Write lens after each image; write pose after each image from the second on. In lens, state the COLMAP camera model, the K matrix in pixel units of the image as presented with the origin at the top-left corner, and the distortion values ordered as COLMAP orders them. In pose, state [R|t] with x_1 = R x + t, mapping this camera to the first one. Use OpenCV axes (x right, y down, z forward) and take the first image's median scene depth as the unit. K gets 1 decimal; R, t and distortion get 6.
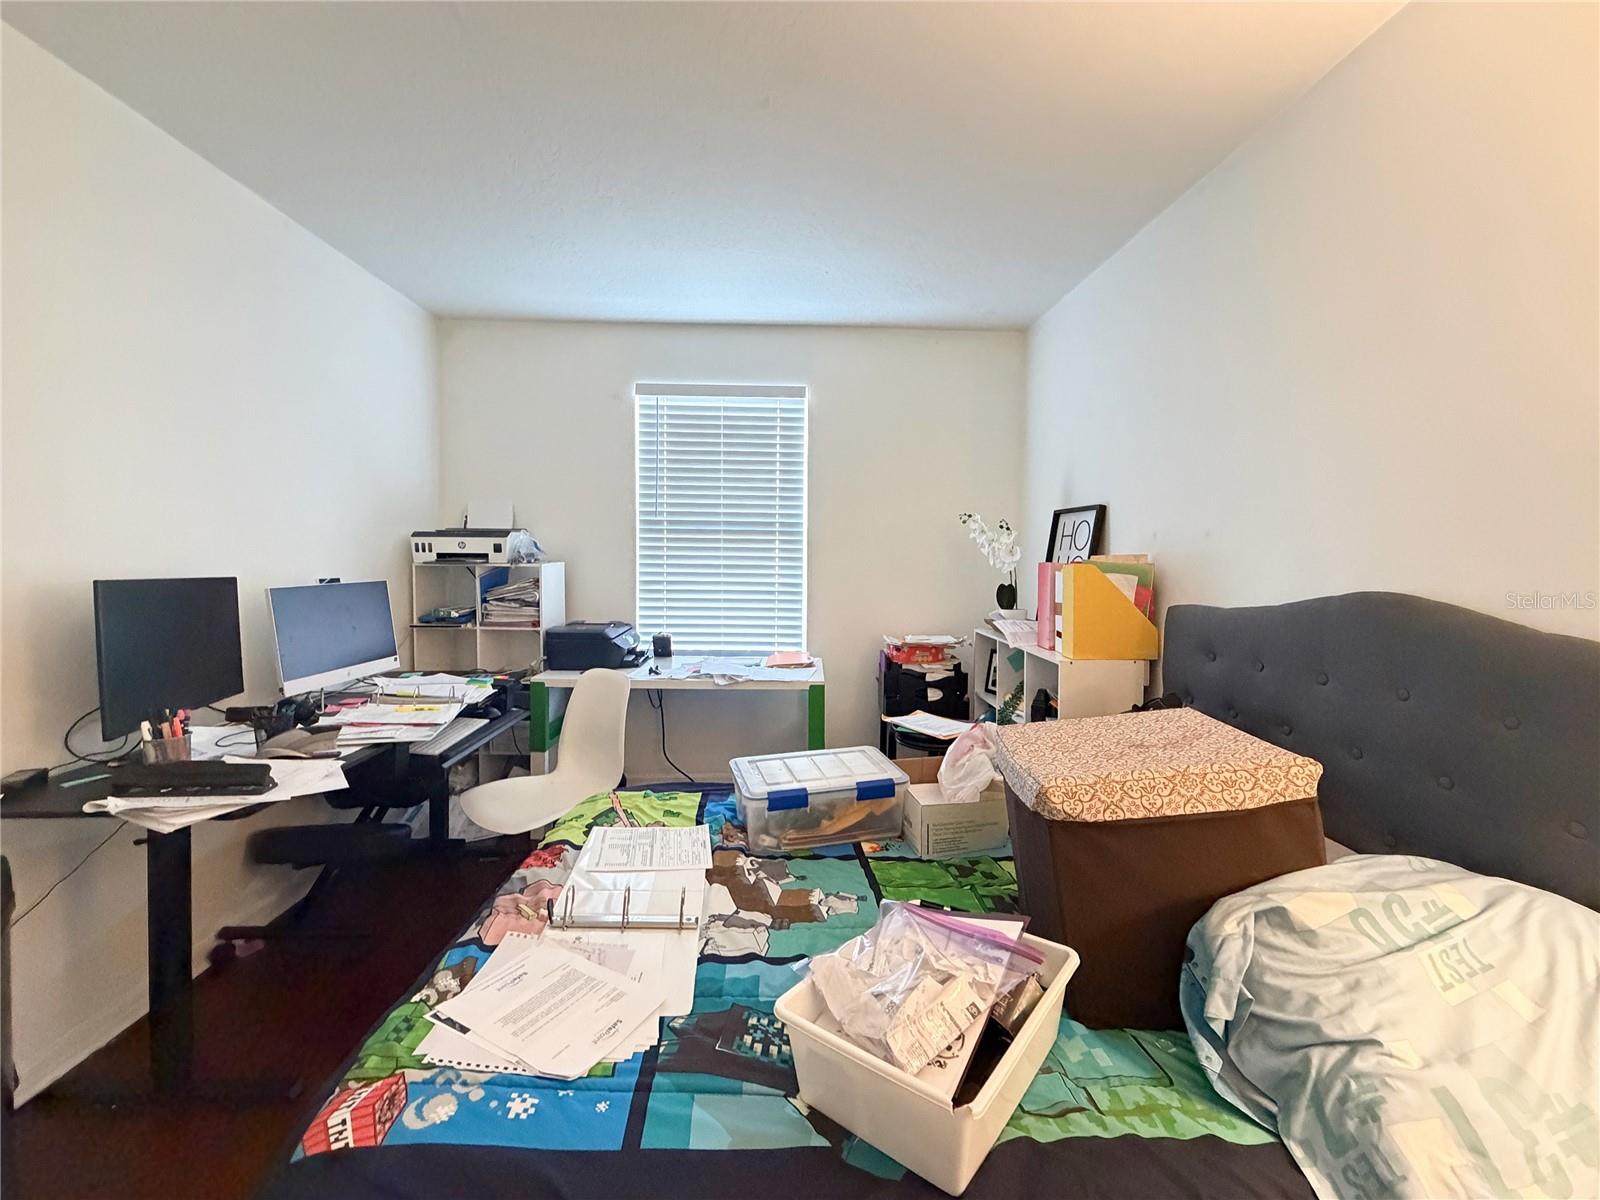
lens RADIAL K [[664.1, 0, 798.4], [0, 664.1, 575.5], [0, 0, 1]] dist [-0.000021, 0.000080]
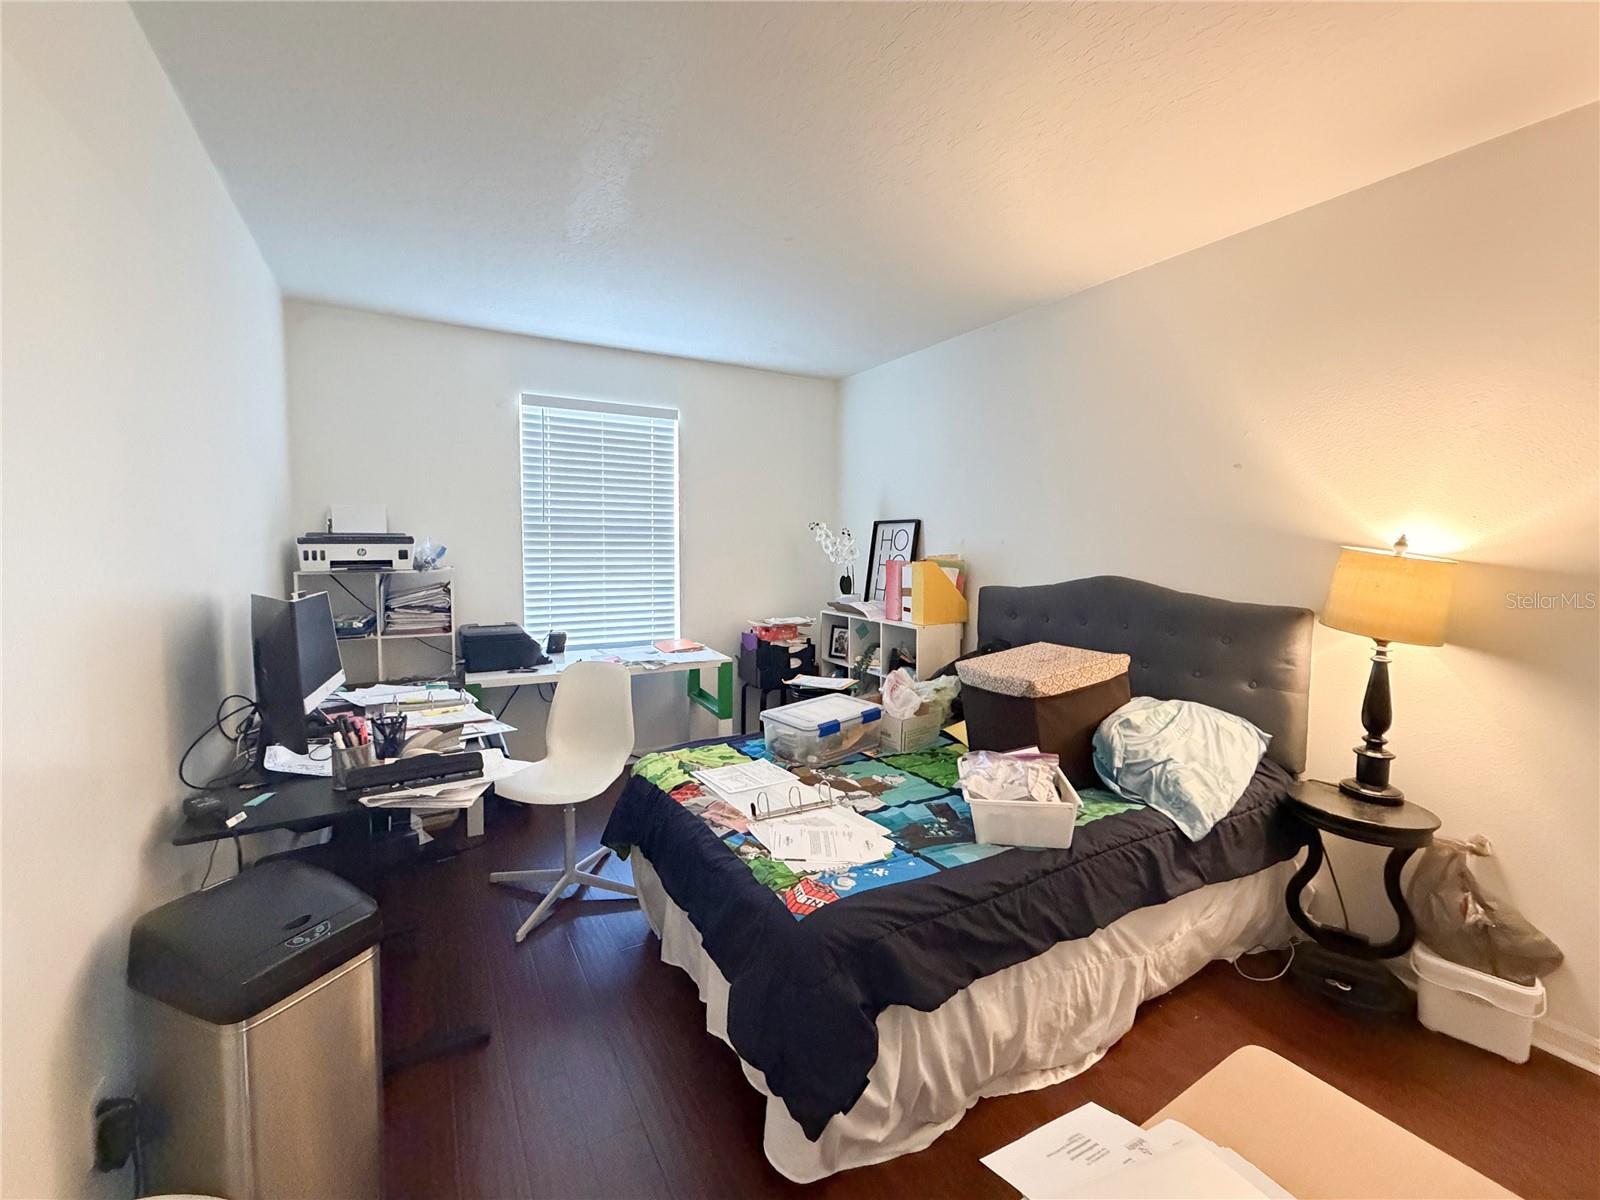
lens RADIAL K [[664.1, 0, 798.4], [0, 664.1, 575.5], [0, 0, 1]] dist [-0.000021, 0.000080]
pose [[0.882019, -0.030334, 0.470237, -0.540934], [0.022576, 0.999500, 0.022131, -0.025661], [-0.470673, -0.008904, 0.882263, -0.190295]]
